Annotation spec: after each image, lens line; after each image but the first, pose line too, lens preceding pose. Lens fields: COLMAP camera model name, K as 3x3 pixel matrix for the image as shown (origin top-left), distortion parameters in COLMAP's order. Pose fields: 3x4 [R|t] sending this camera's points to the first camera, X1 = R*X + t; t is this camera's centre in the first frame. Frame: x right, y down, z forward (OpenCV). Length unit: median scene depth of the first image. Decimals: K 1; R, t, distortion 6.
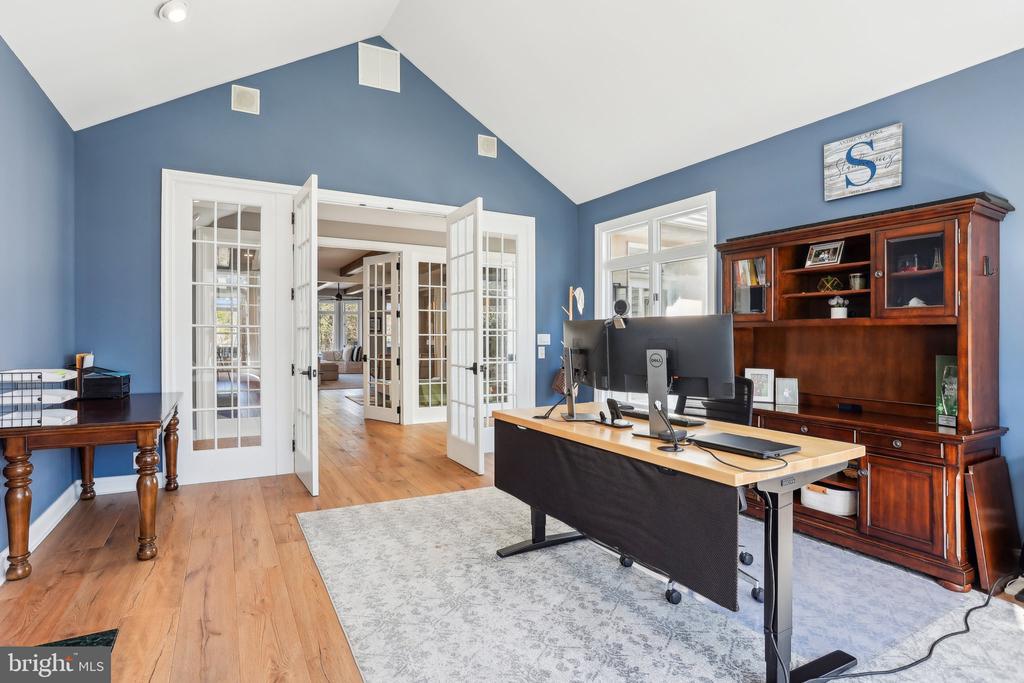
lens RADIAL K [[512.8, 0, 510.4], [0, 512.8, 340.2], [0, 0, 1]] dist [-0.031760, 0.006181]
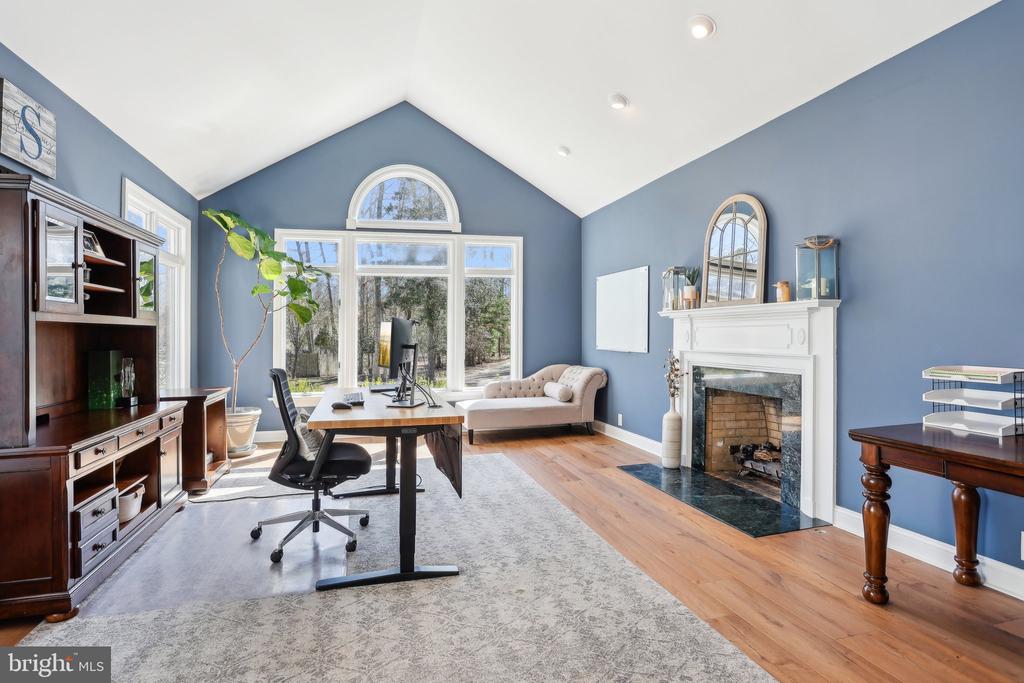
lens RADIAL K [[512.8, 0, 512.1], [0, 512.8, 340.0], [0, 0, 1]] dist [-0.031760, 0.006181]
pose [[-0.970867, 0.016958, 0.239019, -0.368609], [0.019196, 0.999791, 0.007039, -0.003511], [-0.238850, 0.011422, -0.970989, 1.992711]]
